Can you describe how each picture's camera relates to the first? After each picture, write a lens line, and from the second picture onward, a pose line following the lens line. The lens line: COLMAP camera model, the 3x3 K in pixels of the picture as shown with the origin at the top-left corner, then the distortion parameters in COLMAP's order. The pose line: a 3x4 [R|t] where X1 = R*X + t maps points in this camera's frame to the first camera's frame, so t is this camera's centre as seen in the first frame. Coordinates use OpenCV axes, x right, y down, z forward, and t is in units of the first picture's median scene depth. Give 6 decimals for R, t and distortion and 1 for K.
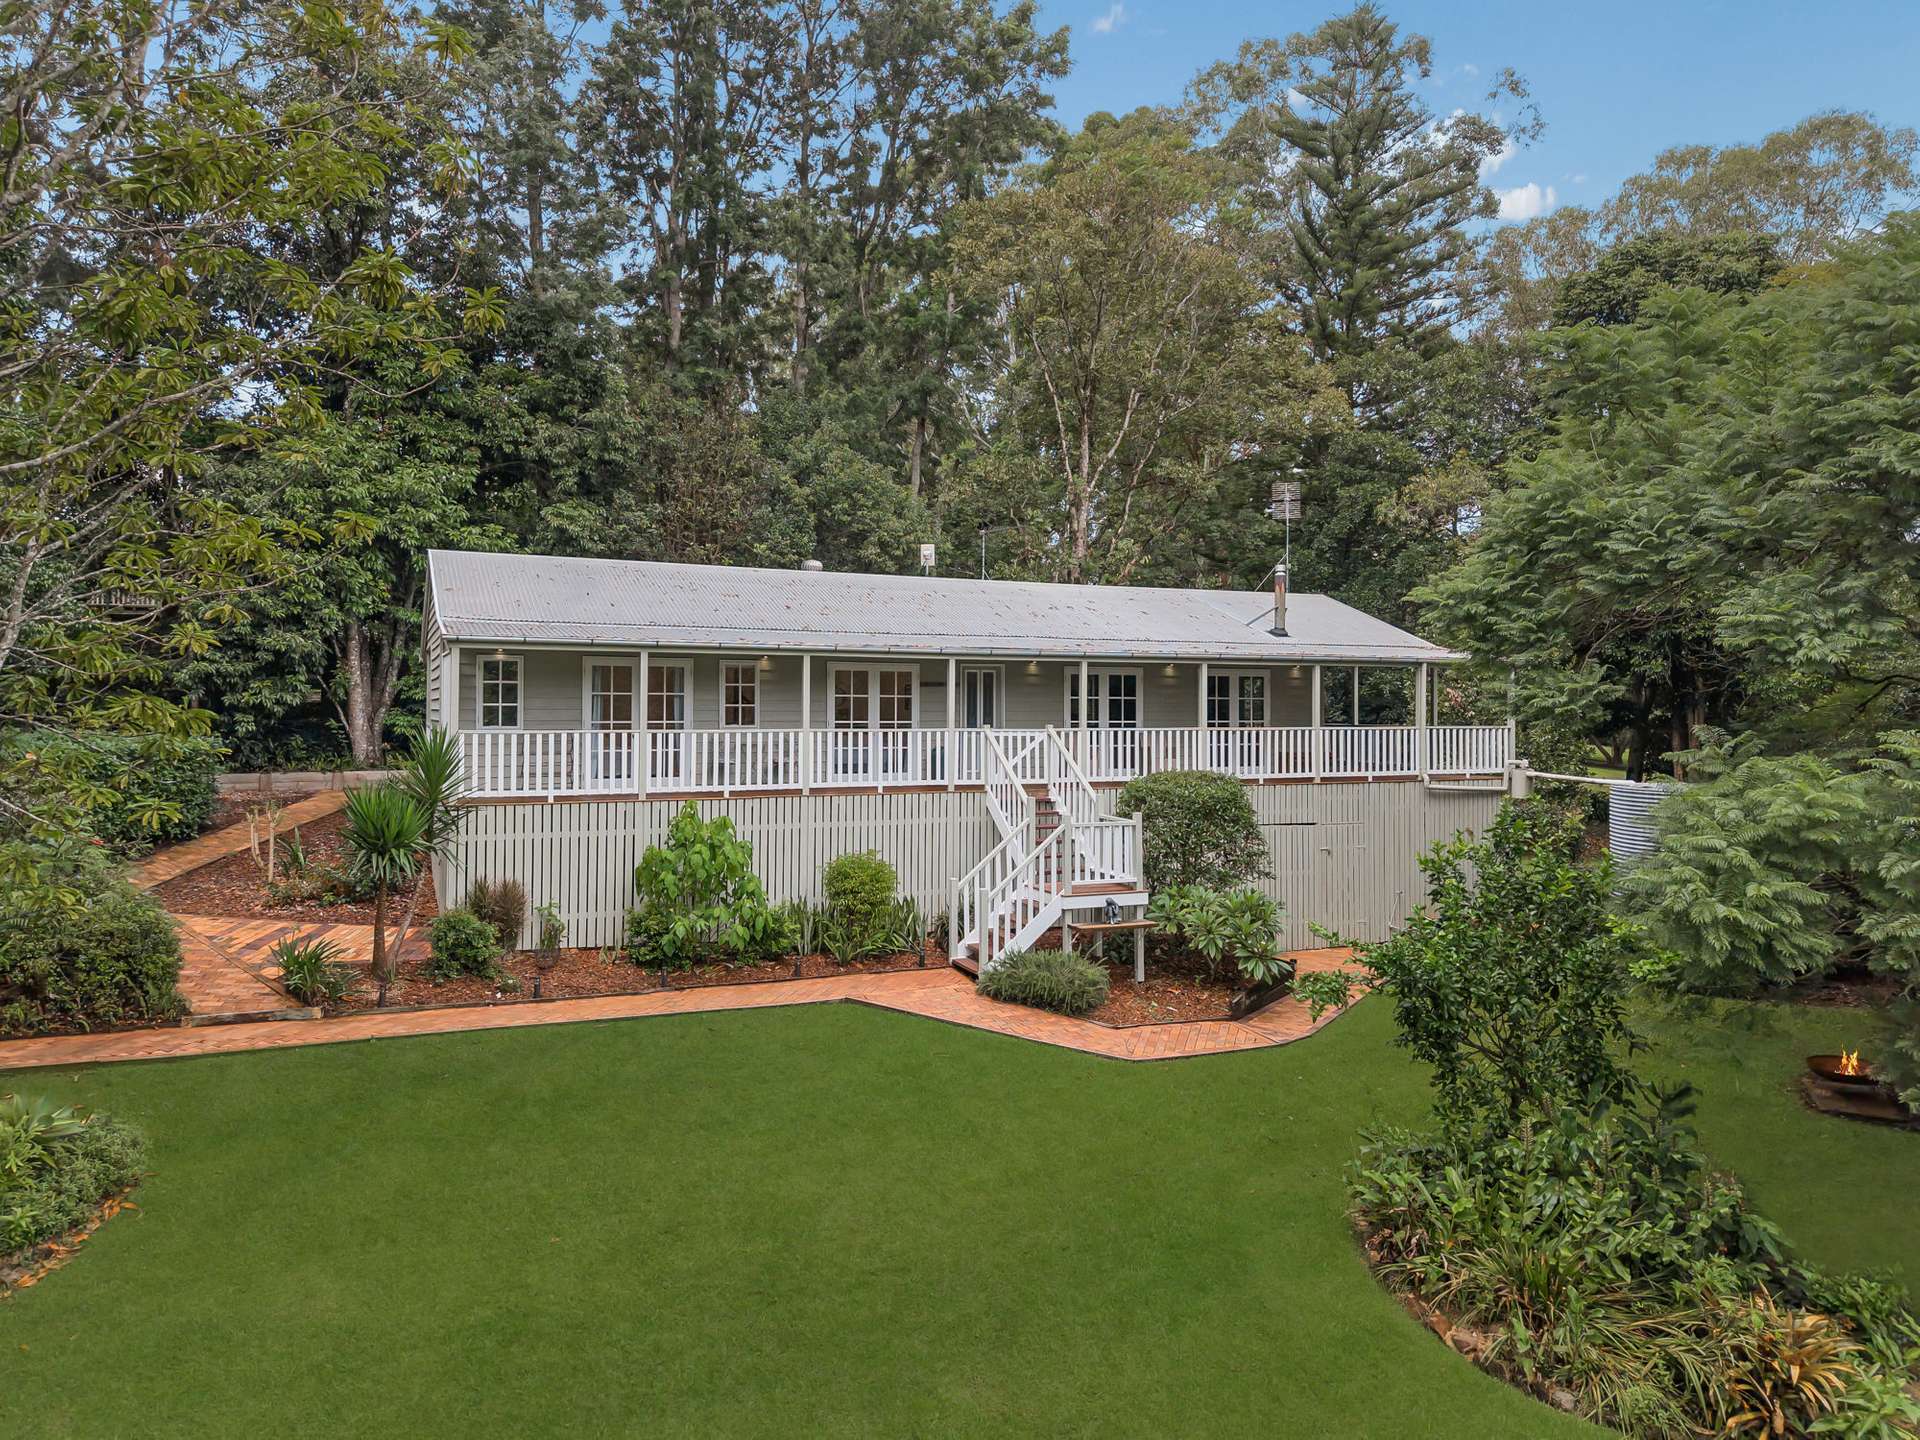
lens RADIAL K [[1349.1, 0, 998.6], [0, 1349.1, 719.7], [0, 0, 1]] dist [0.135941, -0.254152]
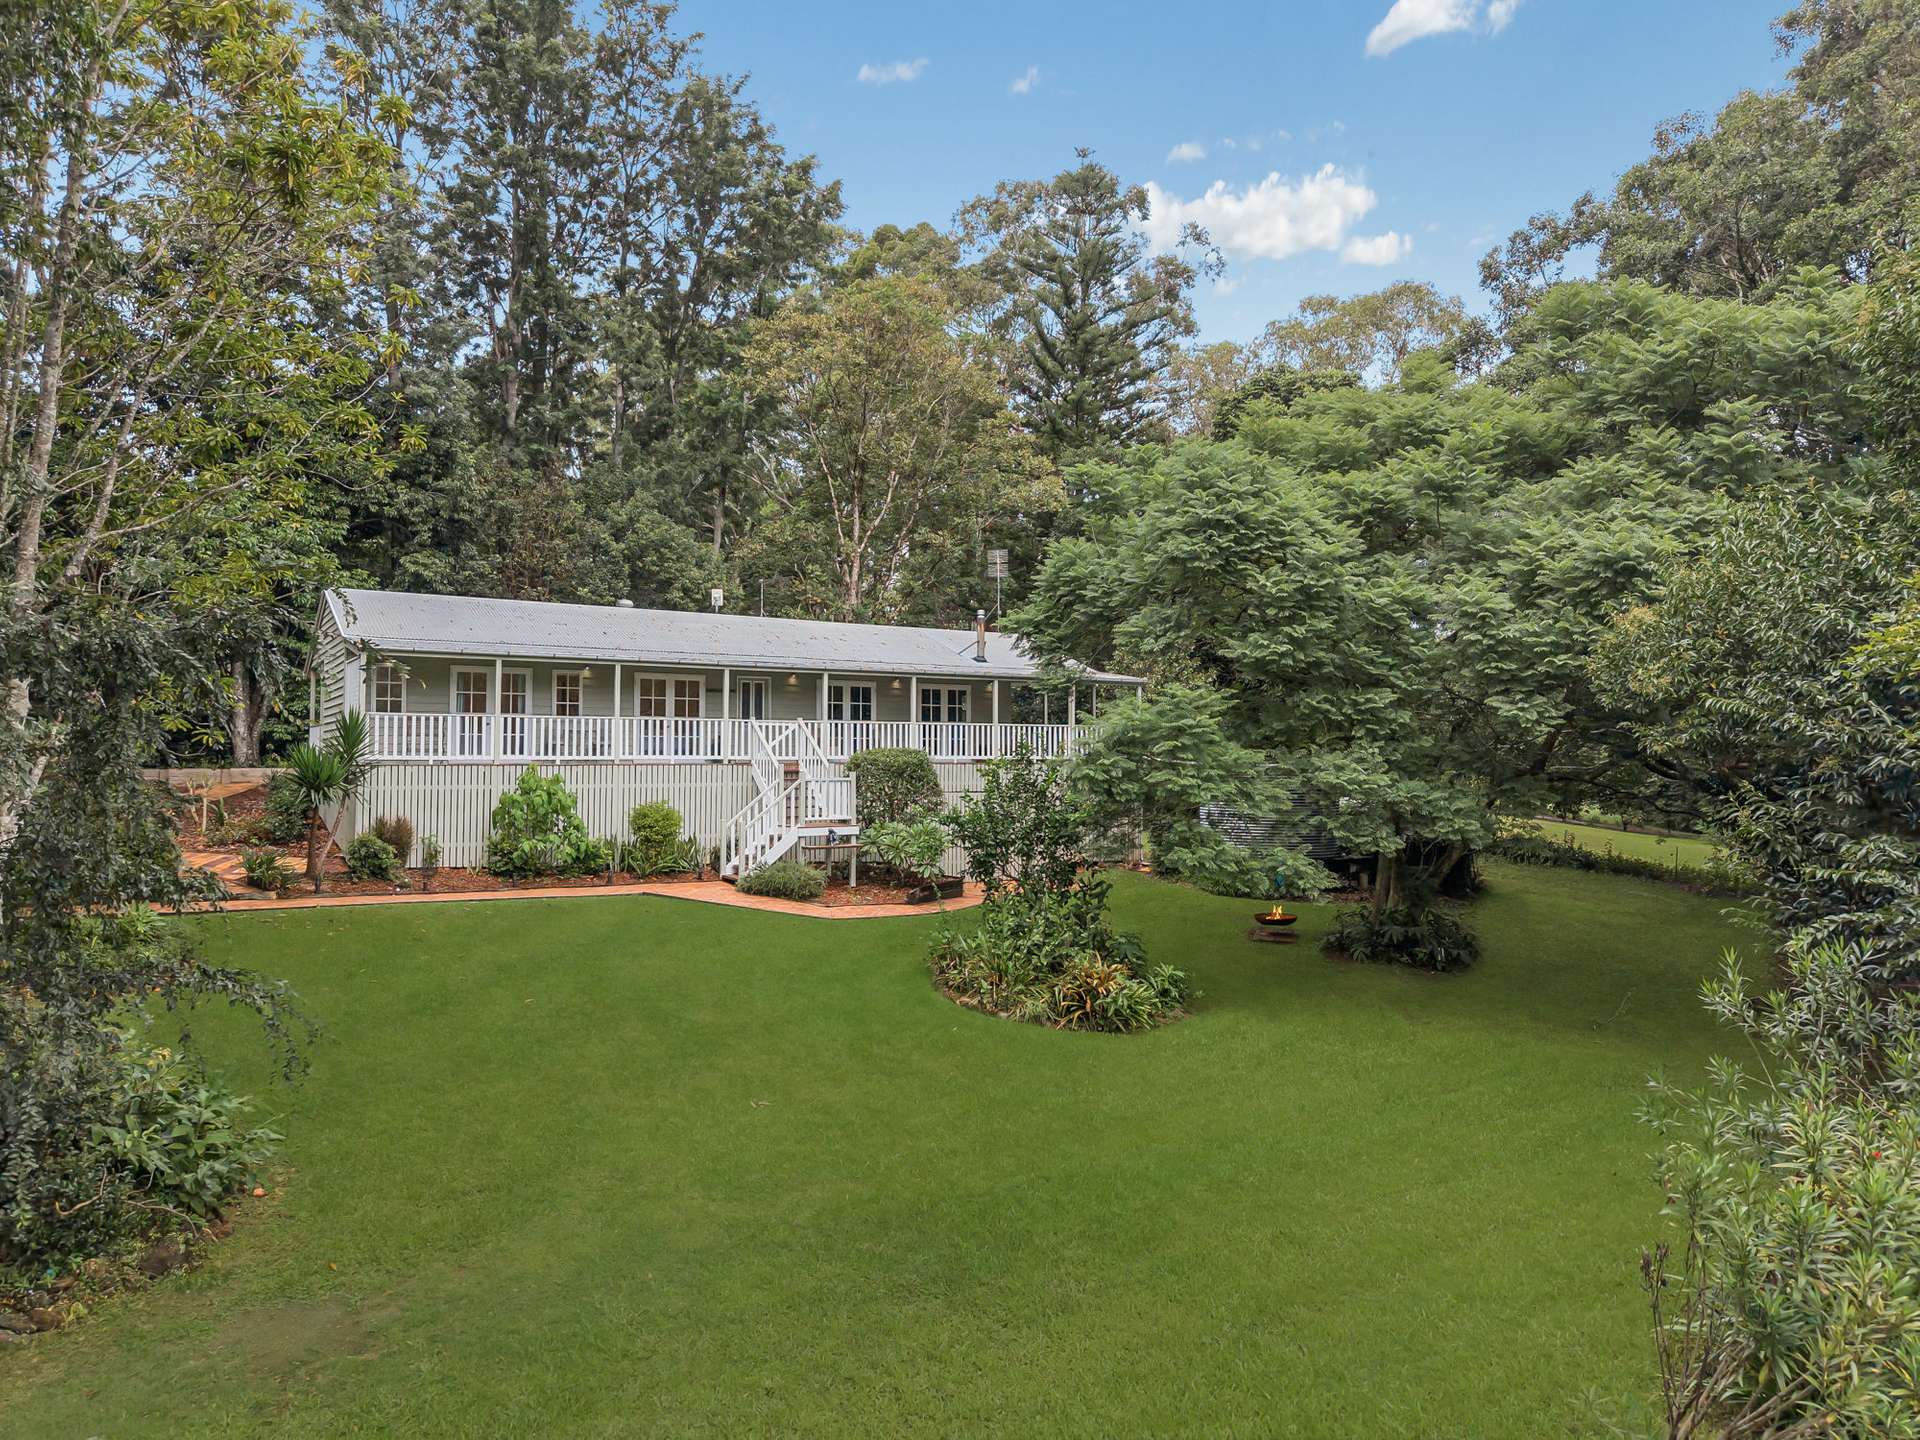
lens RADIAL K [[1349.1, 0, 998.6], [0, 1349.1, 719.7], [0, 0, 1]] dist [0.135941, -0.254152]
pose [[0.992158, 0.001773, 0.124979, 0.053274], [0.003194, 0.999213, -0.039526, 0.048524], [-0.124951, 0.039615, 0.991372, -0.326639]]
